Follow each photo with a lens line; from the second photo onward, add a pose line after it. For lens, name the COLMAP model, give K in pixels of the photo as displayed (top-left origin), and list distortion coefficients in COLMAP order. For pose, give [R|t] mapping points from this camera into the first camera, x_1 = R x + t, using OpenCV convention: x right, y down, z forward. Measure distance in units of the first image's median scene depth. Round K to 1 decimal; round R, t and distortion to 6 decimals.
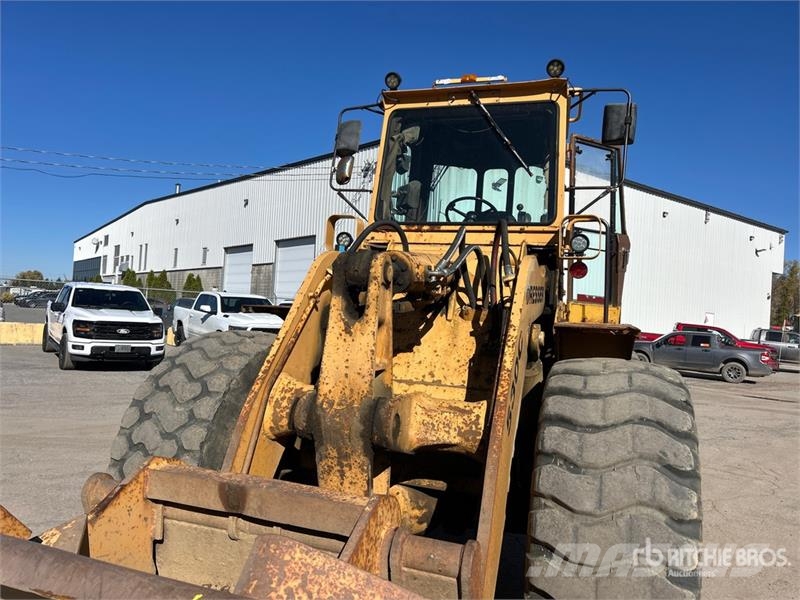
lens RADIAL K [[599.1, 0, 404.1], [0, 599.1, 302.1], [0, 0, 1]] dist [0.067299, -0.083975]
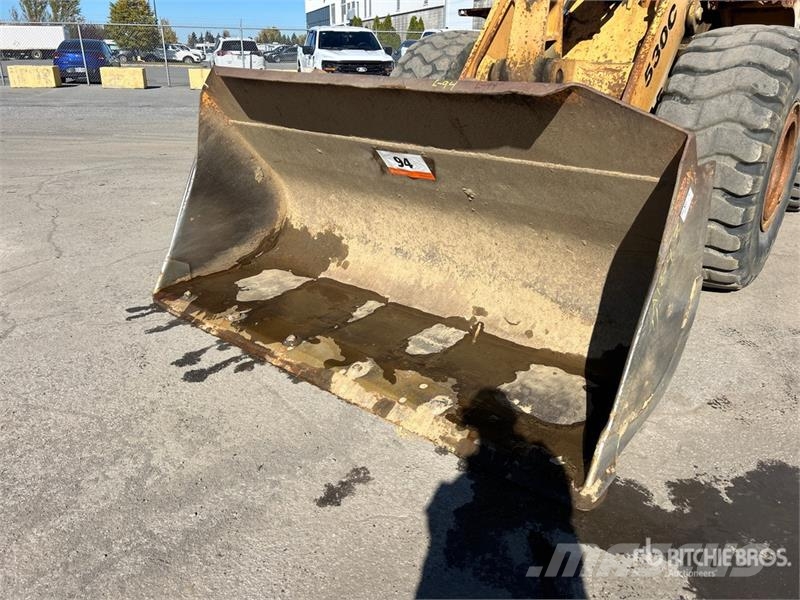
lens RADIAL K [[608.3, 0, 402.3], [0, 608.3, 299.1], [0, 0, 1]] dist [0.071760, -0.082727]
pose [[0.935402, 0.083823, -0.343508, 0.144304], [0.053230, 0.927039, 0.371168, 0.098359], [0.349557, -0.365477, 0.862691, -0.478839]]
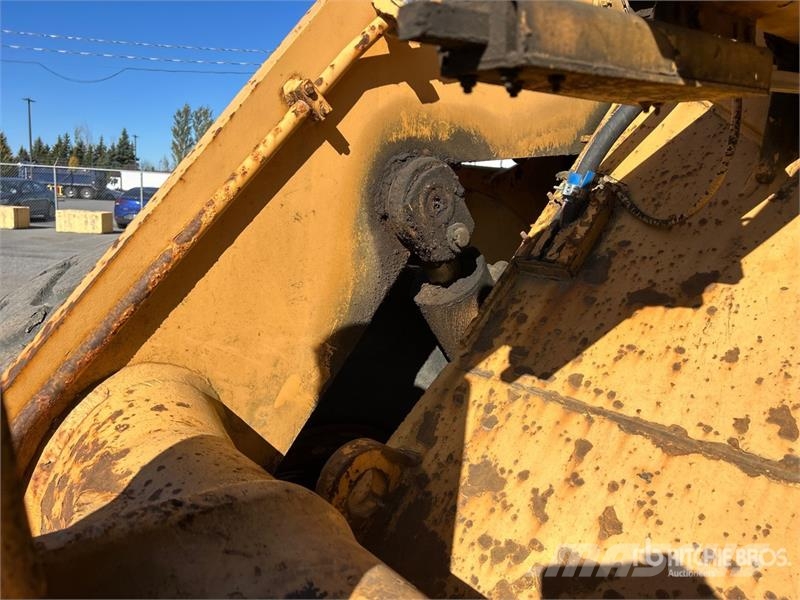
lens RADIAL K [[608.3, 0, 402.3], [0, 608.3, 299.1], [0, 0, 1]] dist [0.071760, -0.082727]
pose [[0.861859, 0.063768, -0.503123, 0.039085], [0.011099, 0.989454, 0.144421, 0.045595], [0.507027, -0.130054, 0.852062, 0.797562]]
